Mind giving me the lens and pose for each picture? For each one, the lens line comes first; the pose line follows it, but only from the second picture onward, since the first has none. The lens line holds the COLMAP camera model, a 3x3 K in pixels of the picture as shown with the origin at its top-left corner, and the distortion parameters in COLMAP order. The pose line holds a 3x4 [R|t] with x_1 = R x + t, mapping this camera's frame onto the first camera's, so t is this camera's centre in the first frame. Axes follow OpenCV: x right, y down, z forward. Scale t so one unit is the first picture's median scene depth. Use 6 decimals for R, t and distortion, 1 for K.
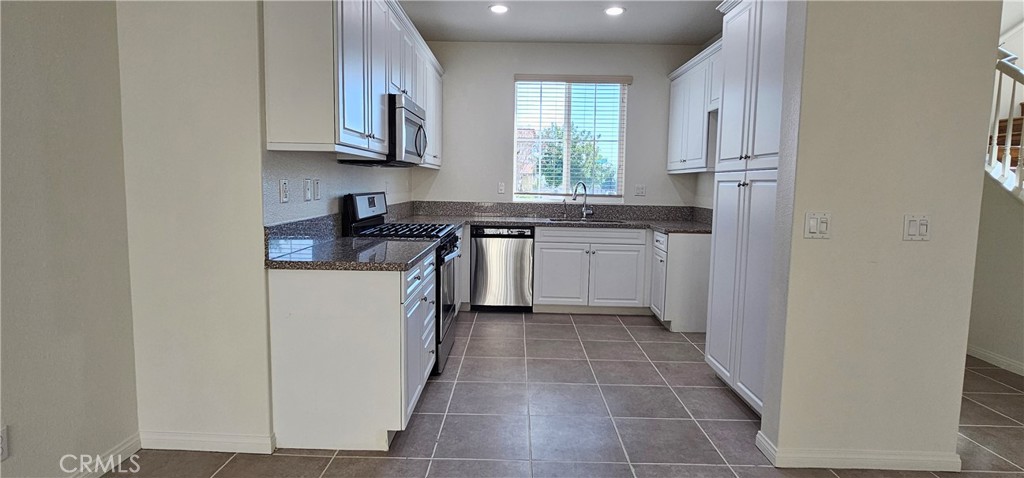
lens RADIAL K [[503.6, 0, 512.7], [0, 503.6, 227.6], [0, 0, 1]] dist [0.000421, 0.000147]
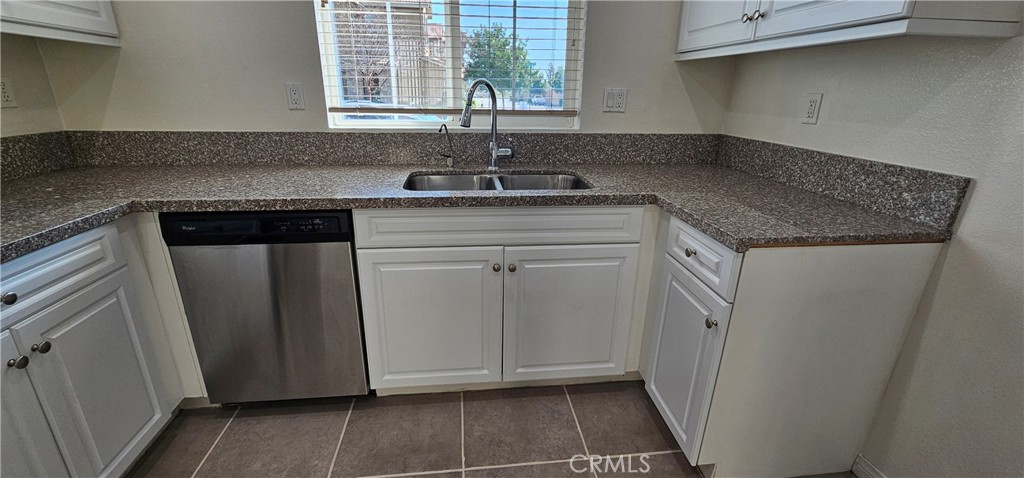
lens RADIAL K [[434.0, 0, 509.1], [0, 434.0, 230.5], [0, 0, 1]] dist [-0.002835, 0.000104]
pose [[0.991472, -0.044309, 0.122557, 0.115042], [0.015135, 0.973211, 0.229417, -0.054940], [-0.129439, -0.225605, 0.965582, 0.665298]]
